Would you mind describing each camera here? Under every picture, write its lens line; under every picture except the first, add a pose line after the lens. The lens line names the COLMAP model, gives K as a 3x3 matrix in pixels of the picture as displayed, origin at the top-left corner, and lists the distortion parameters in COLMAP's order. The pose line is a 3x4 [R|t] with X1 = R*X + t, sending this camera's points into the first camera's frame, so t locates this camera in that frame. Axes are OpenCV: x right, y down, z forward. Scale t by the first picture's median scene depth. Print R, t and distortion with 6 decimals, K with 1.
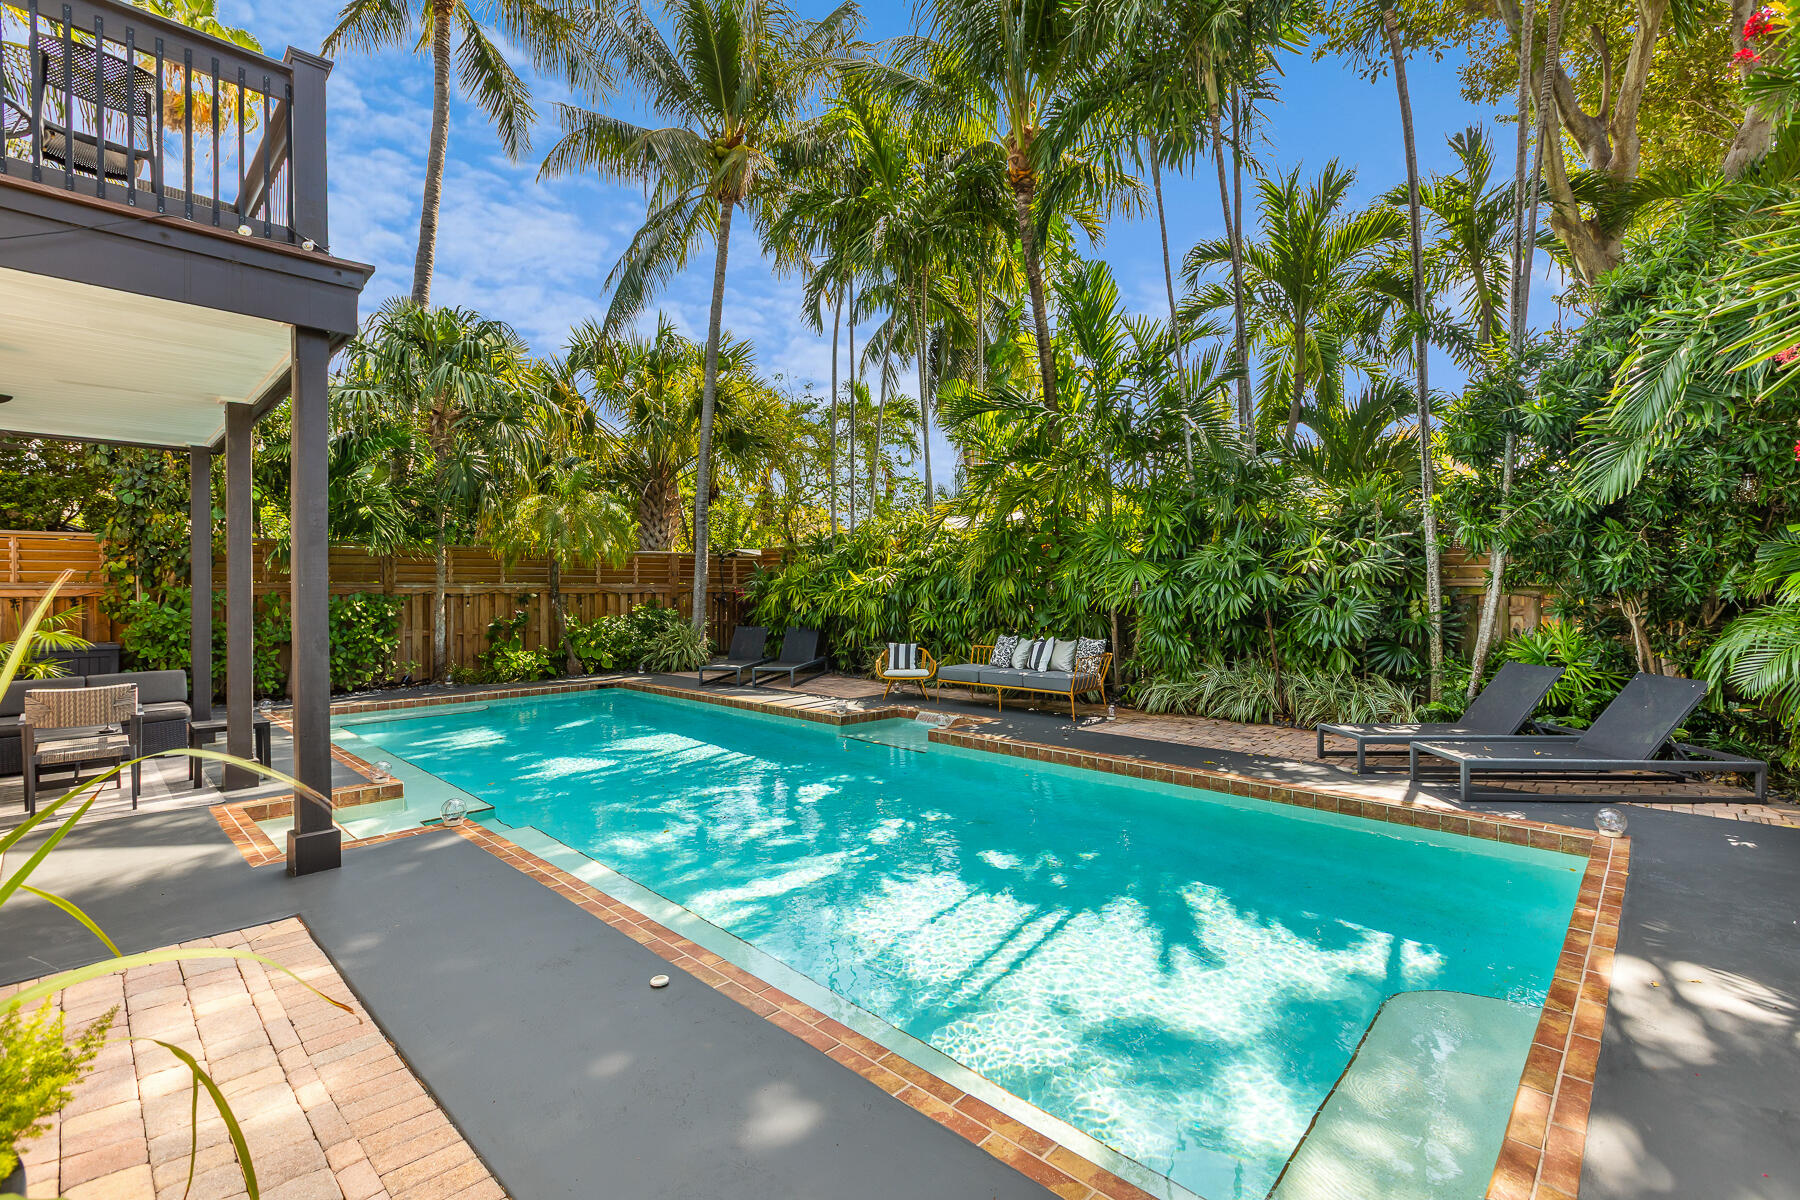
lens RADIAL K [[808.0, 0, 897.1], [0, 808.0, 591.0], [0, 0, 1]] dist [0.000840, 0.000373]
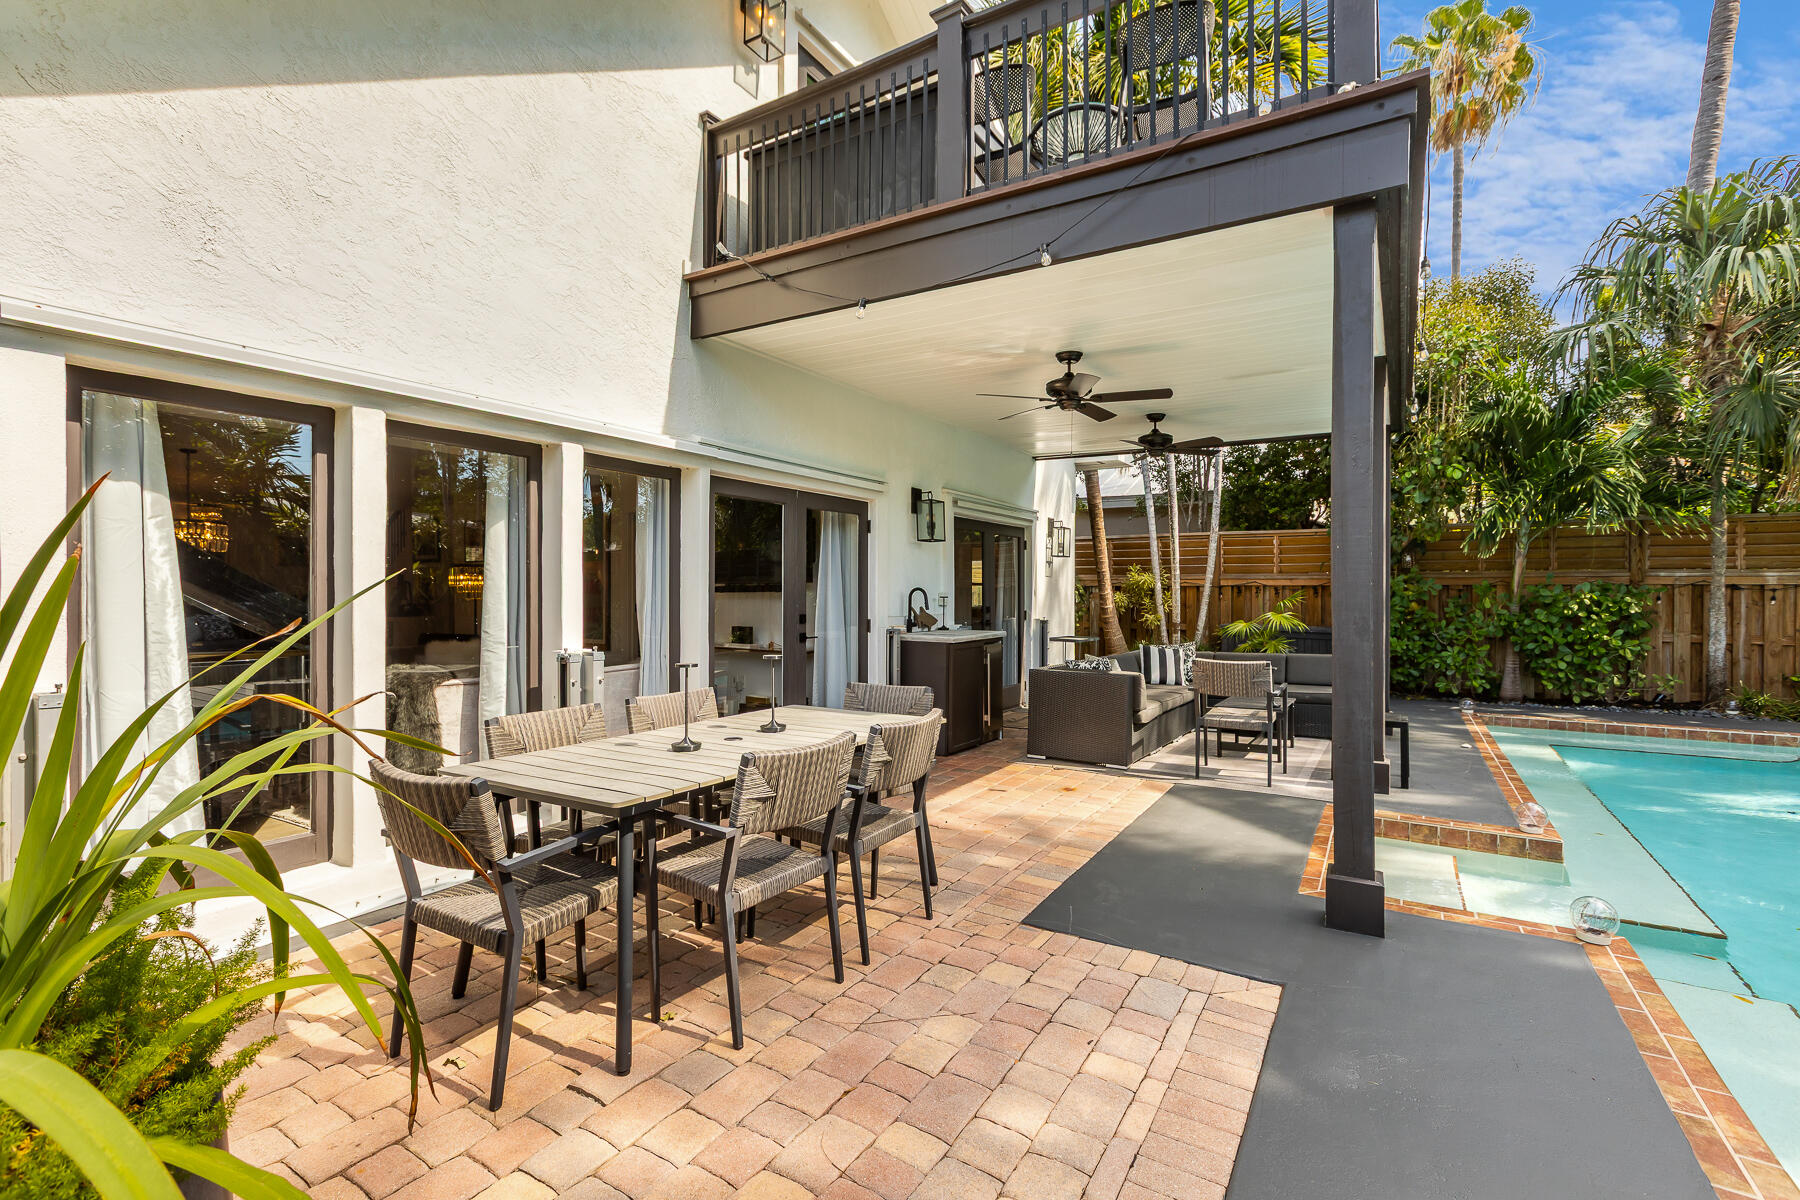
lens RADIAL K [[808.0, 0, 898.1], [0, 808.0, 593.7], [0, 0, 1]] dist [0.000840, 0.000373]
pose [[0.215913, 0.007168, -0.976386, -0.032009], [-0.006575, 0.999961, 0.005887, 0.013496], [0.976390, 0.005149, 0.215952, 0.160310]]
